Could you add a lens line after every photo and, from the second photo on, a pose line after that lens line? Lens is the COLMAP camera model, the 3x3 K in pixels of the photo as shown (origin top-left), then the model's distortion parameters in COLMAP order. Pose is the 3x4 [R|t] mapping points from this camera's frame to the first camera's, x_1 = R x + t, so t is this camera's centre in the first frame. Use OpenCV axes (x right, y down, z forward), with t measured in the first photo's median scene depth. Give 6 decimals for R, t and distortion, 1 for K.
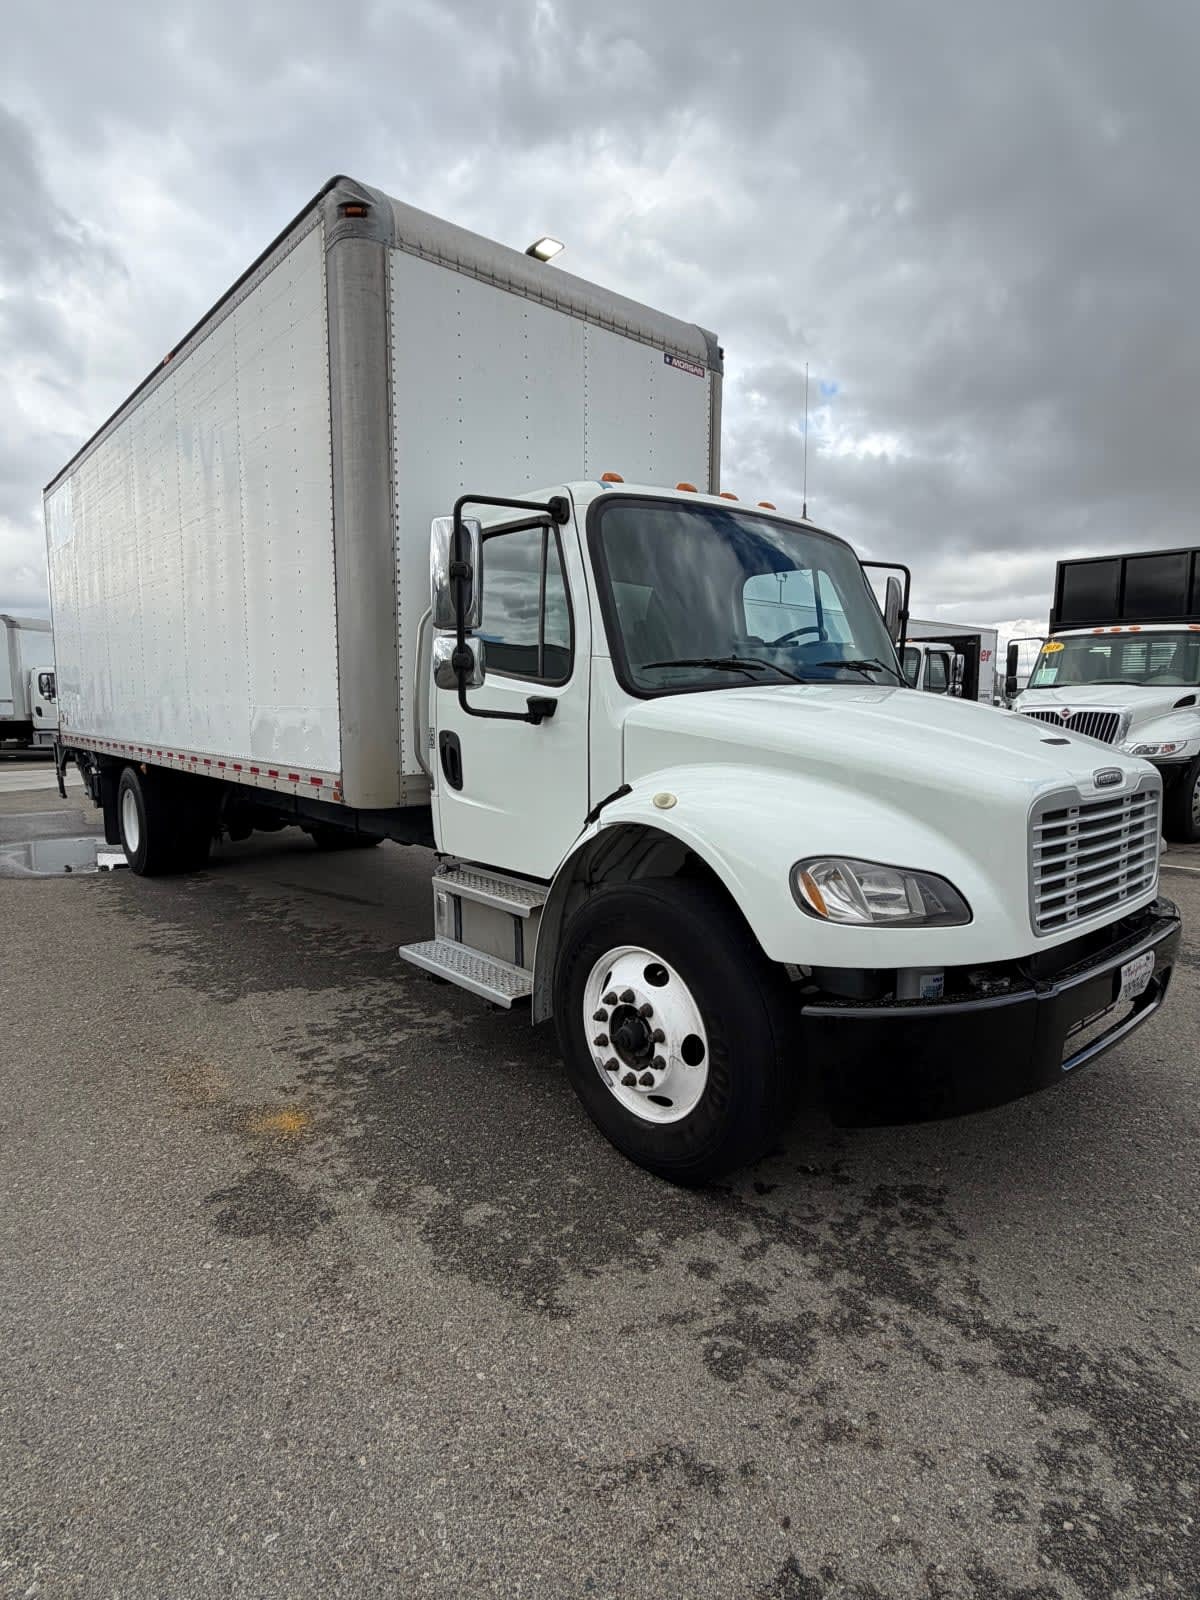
lens RADIAL K [[865.4, 0, 583.0], [0, 865.4, 805.8], [0, 0, 1]] dist [-0.005865, -0.000113]
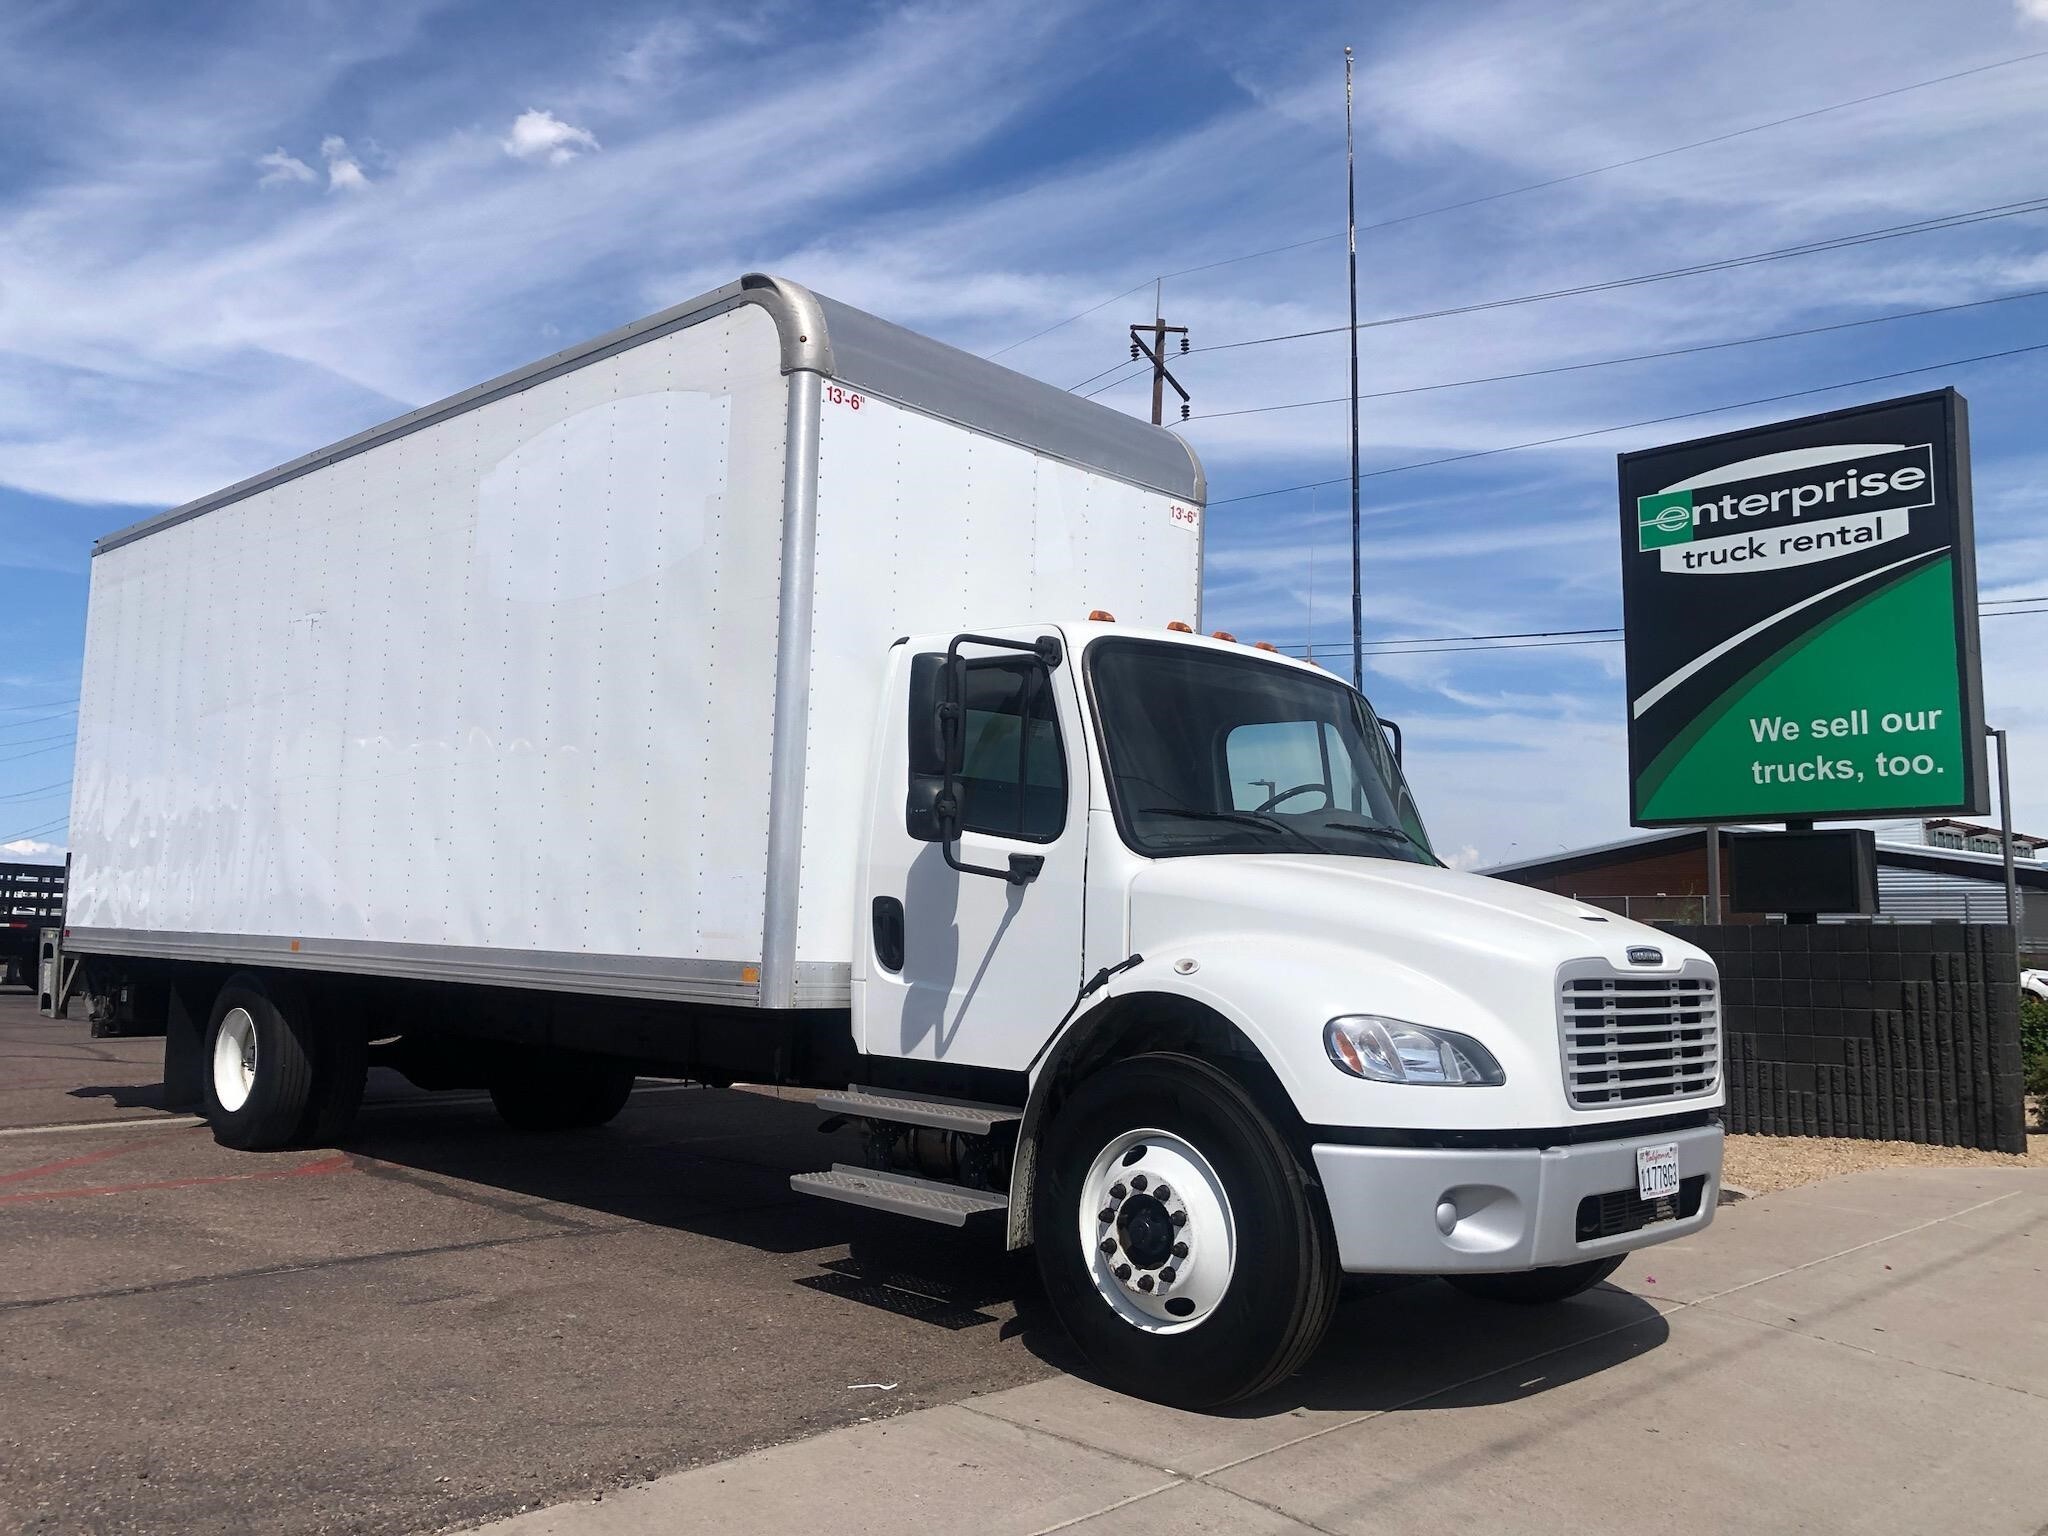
lens RADIAL K [[1542.9, 0, 1022.7], [0, 1542.9, 770.5], [0, 0, 1]] dist [0.023656, 0.033804]
pose [[0.995208, 0.035546, 0.091088, -0.208515], [-0.015363, 0.976853, -0.213357, 0.132104], [-0.096563, 0.210936, 0.972719, -0.568804]]
